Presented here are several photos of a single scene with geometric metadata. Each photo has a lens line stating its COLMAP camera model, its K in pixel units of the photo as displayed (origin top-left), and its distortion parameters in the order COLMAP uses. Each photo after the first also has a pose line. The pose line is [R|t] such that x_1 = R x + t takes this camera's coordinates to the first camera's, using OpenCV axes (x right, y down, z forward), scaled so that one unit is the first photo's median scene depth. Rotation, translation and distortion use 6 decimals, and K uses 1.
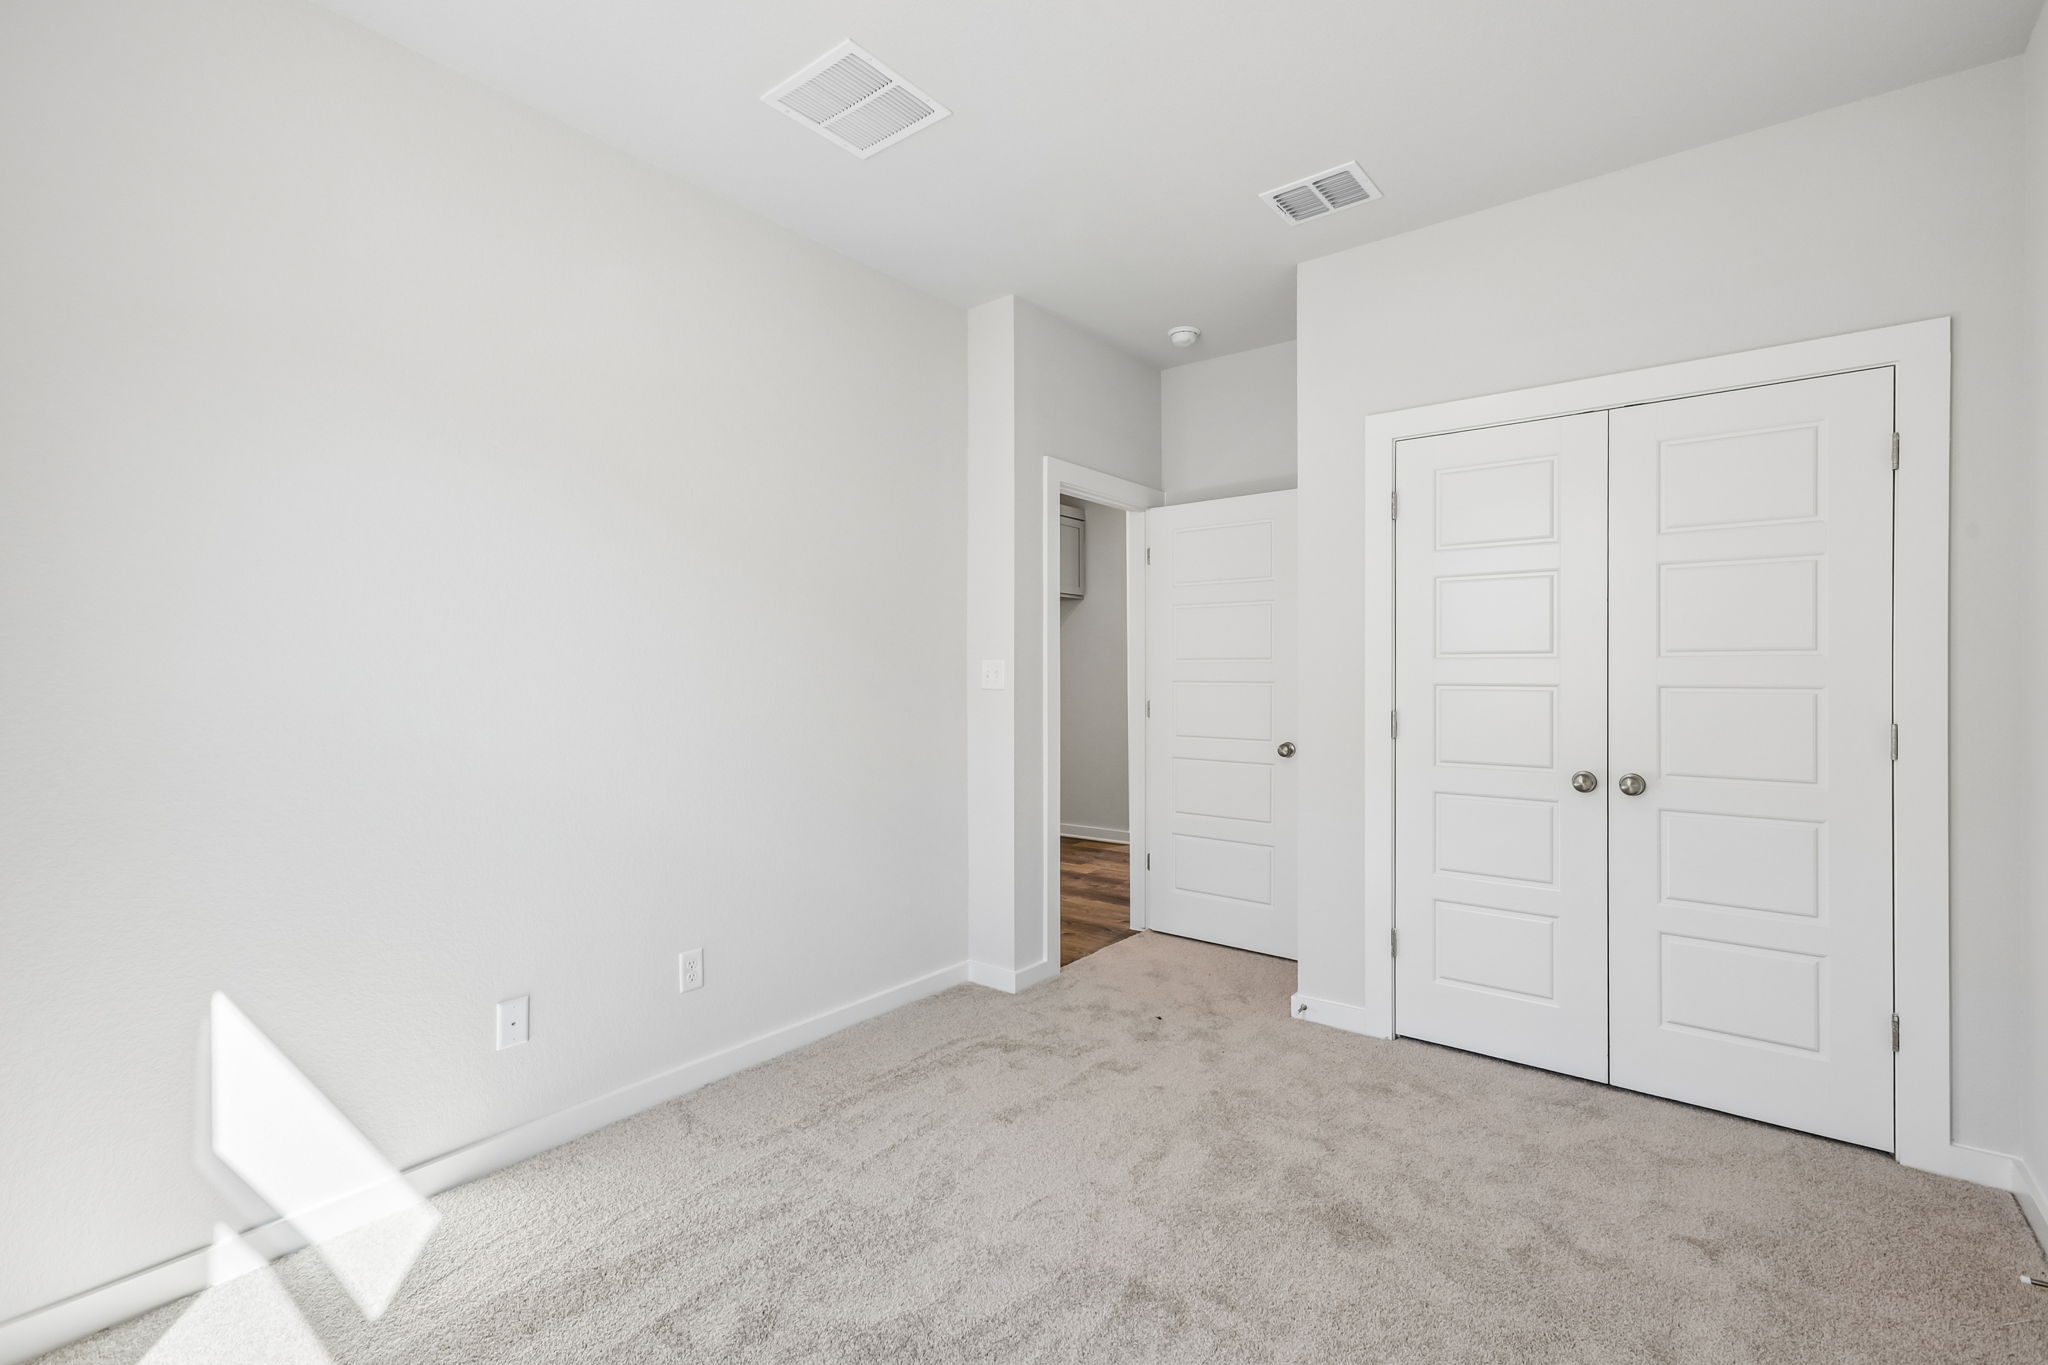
lens RADIAL K [[906.9, 0, 1031.5], [0, 906.9, 671.0], [0, 0, 1]] dist [0.011598, 0.000423]
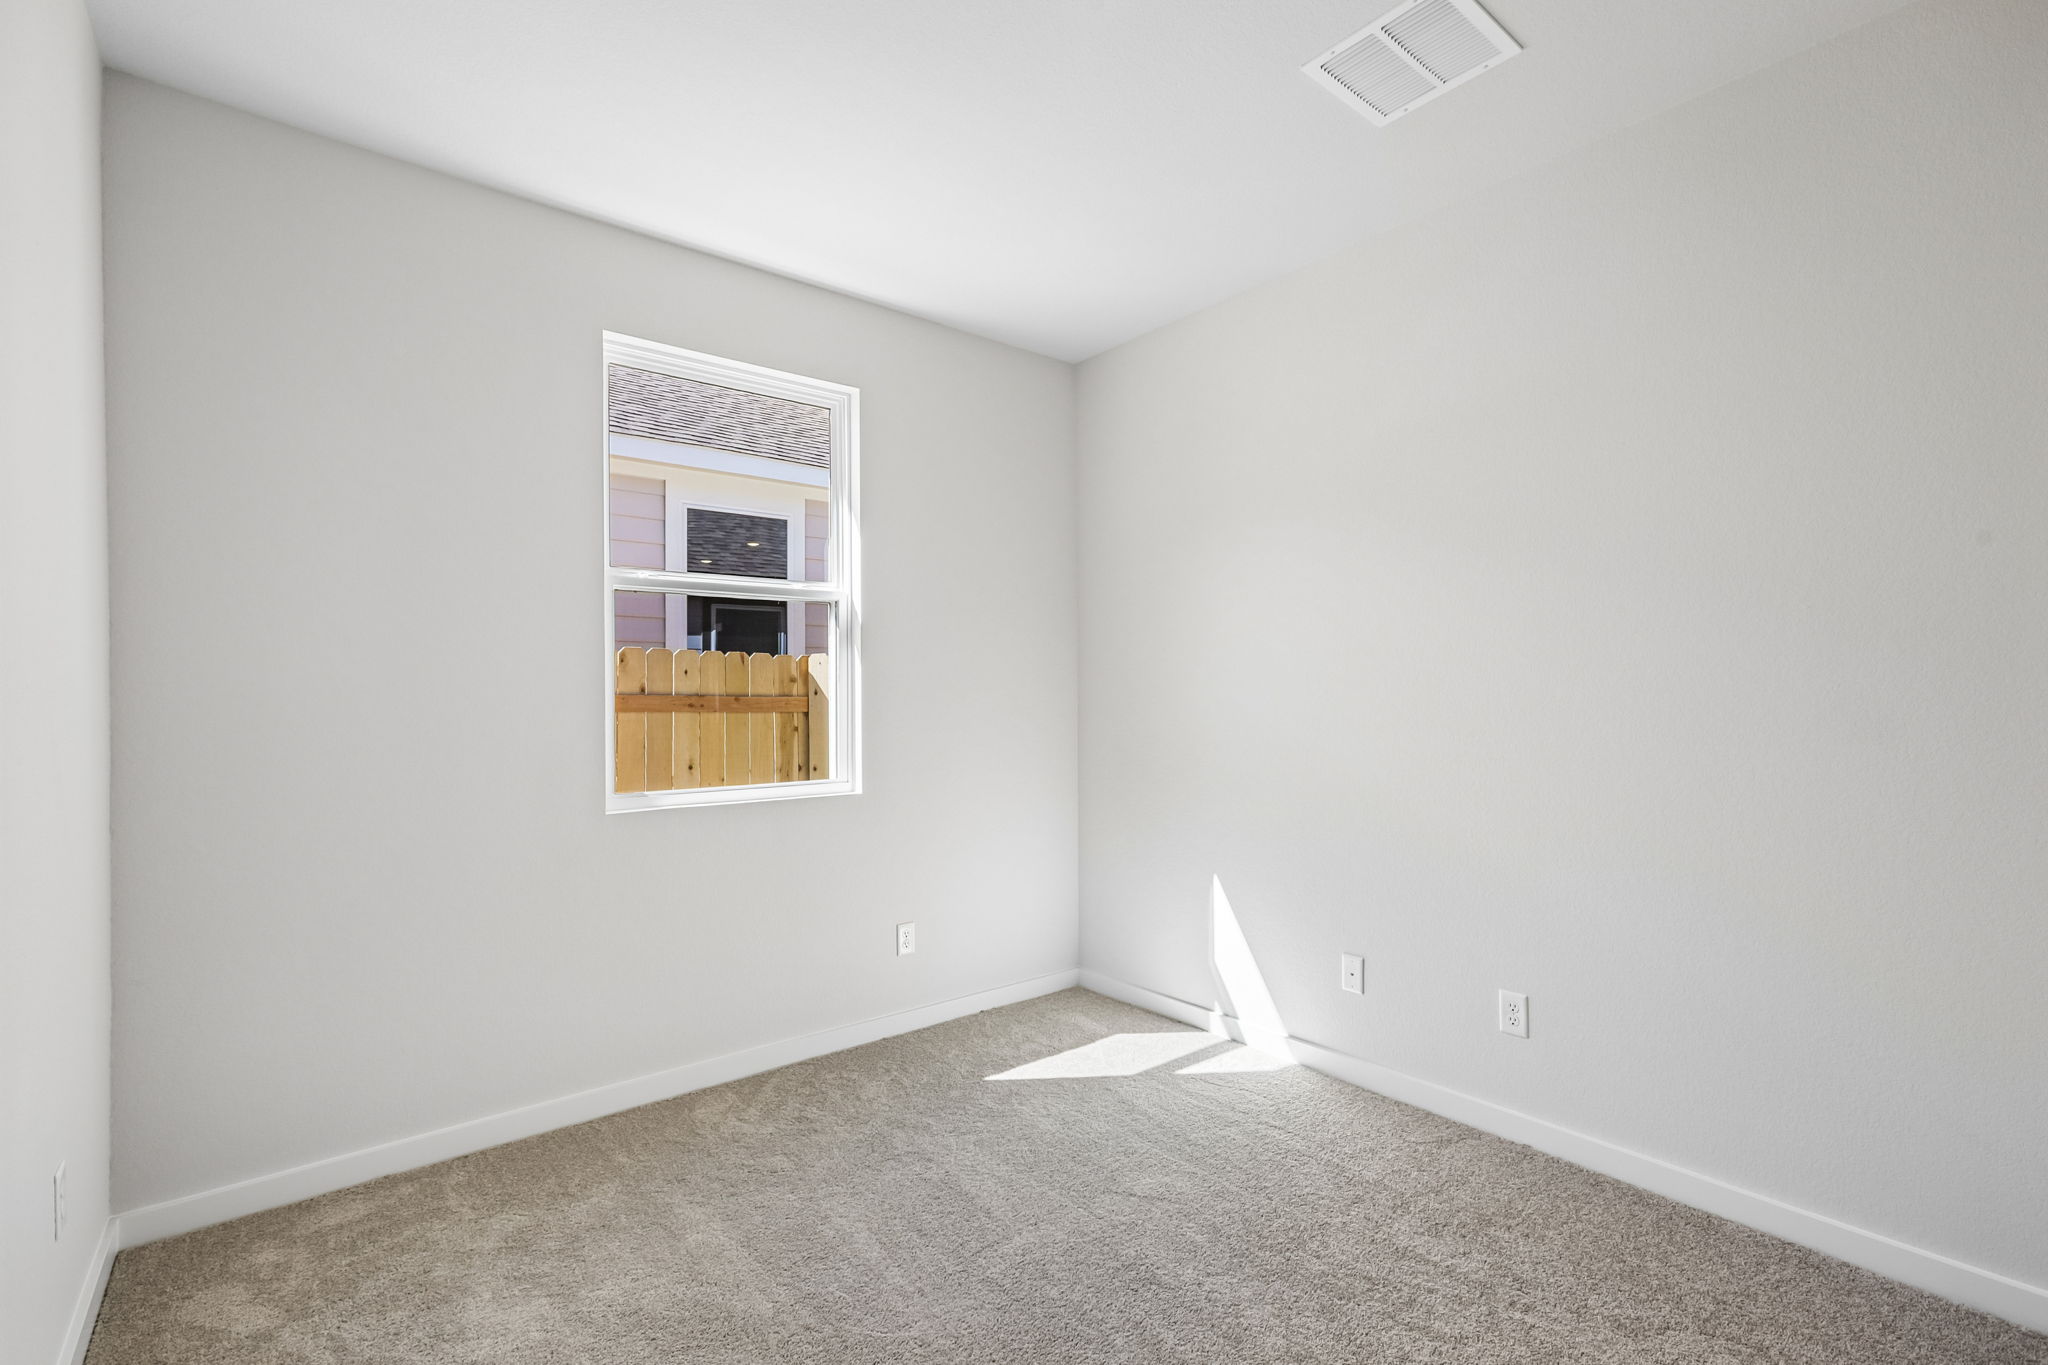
lens RADIAL K [[906.9, 0, 1031.5], [0, 906.9, 671.0], [0, 0, 1]] dist [0.011598, 0.000423]
pose [[-0.220756, -0.023204, -0.975053, 0.774916], [0.009581, 0.999617, -0.025958, -0.007288], [0.975282, -0.015073, -0.220449, 0.846355]]
